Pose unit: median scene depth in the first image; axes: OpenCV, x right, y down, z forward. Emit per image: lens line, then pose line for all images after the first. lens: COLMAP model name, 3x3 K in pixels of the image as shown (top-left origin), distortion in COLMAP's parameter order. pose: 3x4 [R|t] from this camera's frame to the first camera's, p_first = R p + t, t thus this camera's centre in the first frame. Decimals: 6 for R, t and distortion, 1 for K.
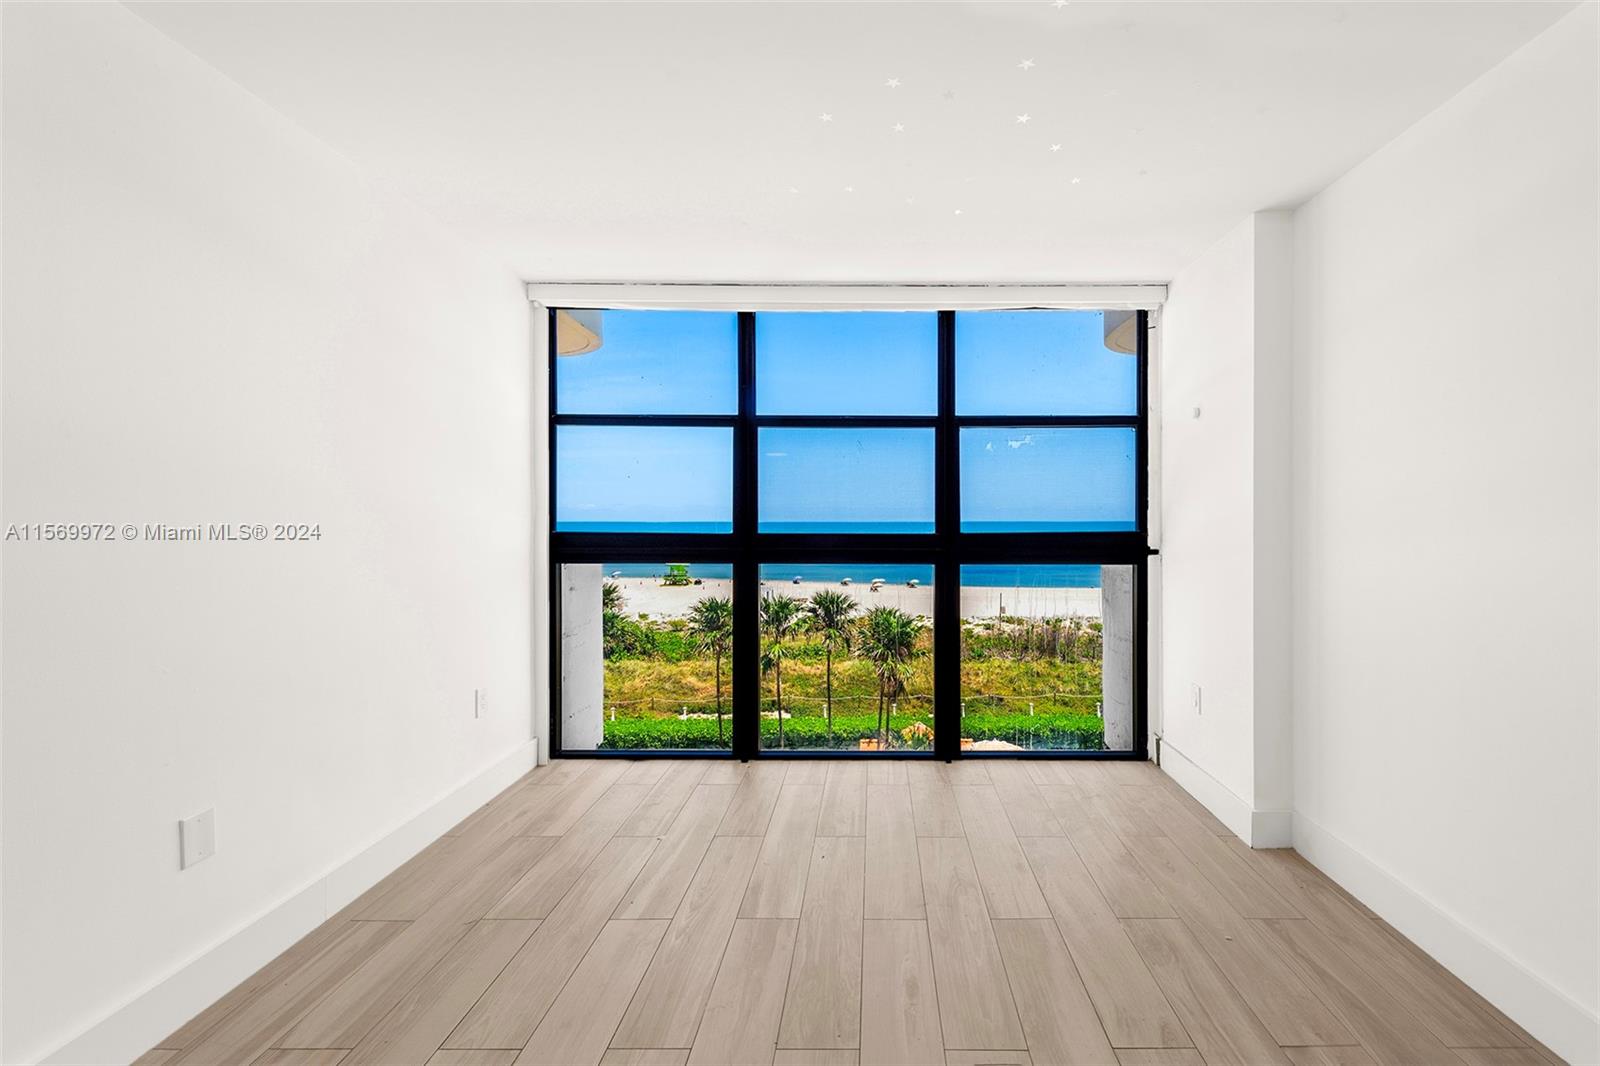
lens RADIAL K [[627.6, 0, 809.8], [0, 627.6, 553.8], [0, 0, 1]] dist [0.008010, -0.003290]
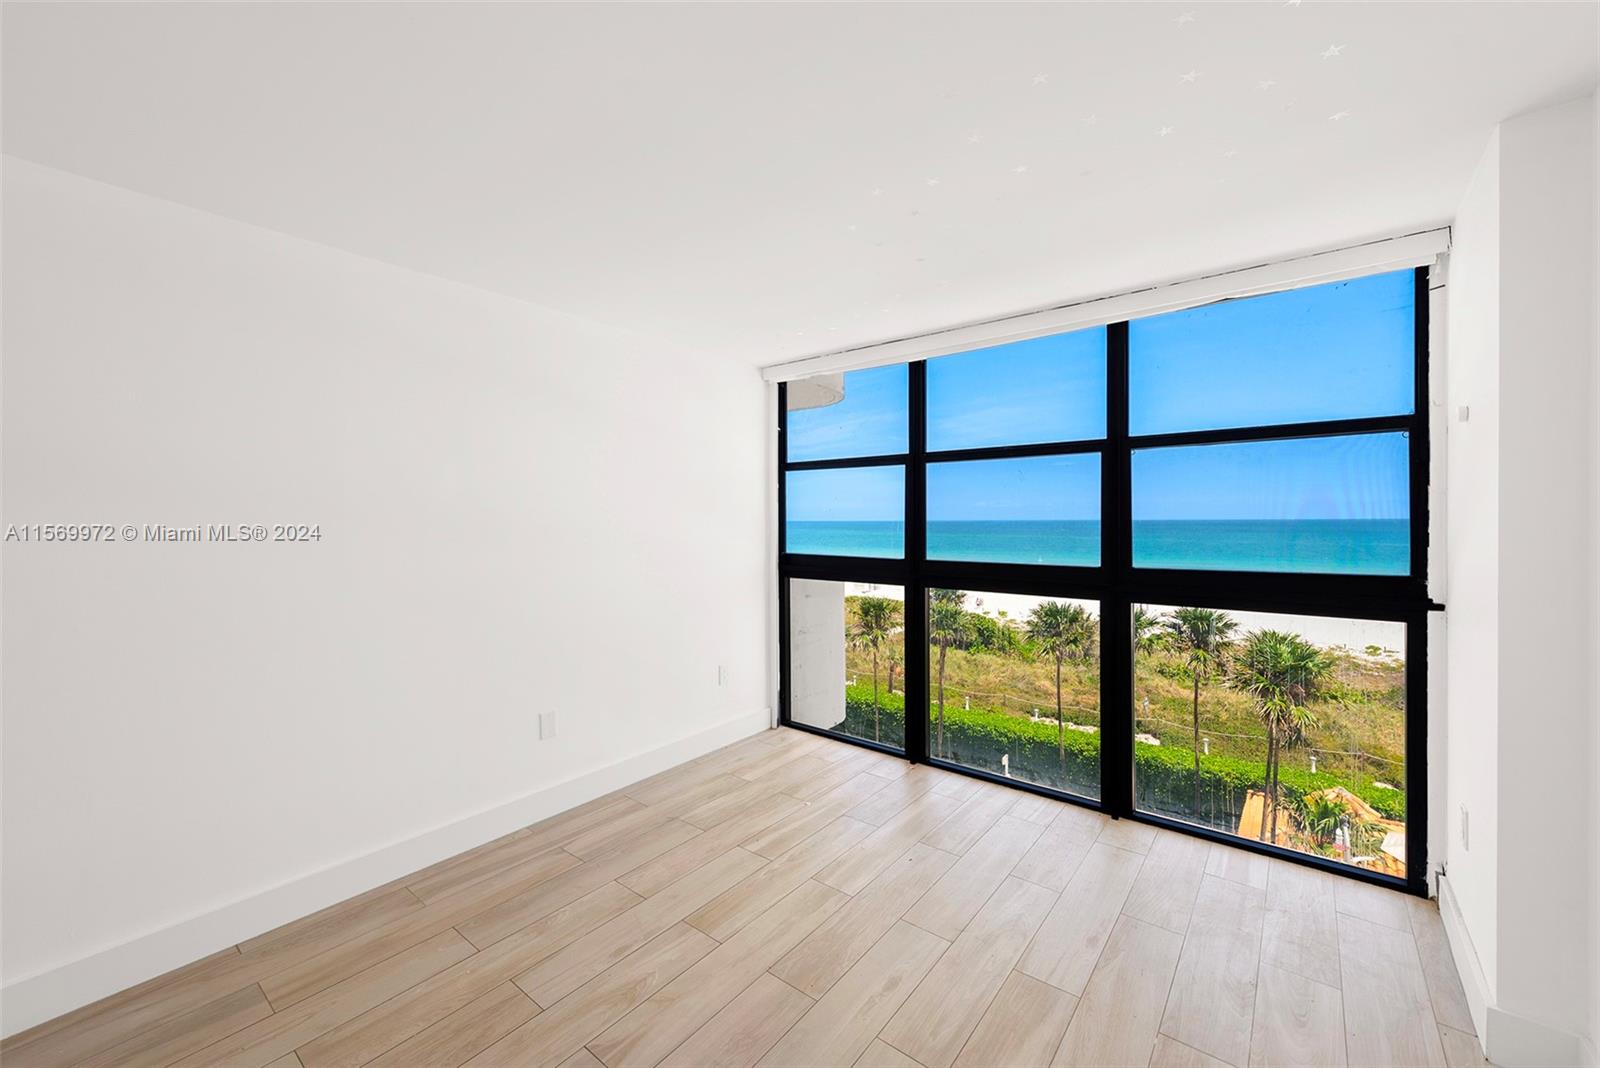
lens RADIAL K [[627.6, 0, 808.8], [0, 627.6, 548.7], [0, 0, 1]] dist [0.008010, -0.003290]
pose [[0.784001, 0.027218, -0.620162, 0.433293], [-0.020324, 0.999628, 0.018178, -0.066710], [0.620426, -0.001647, 0.784263, 0.011201]]
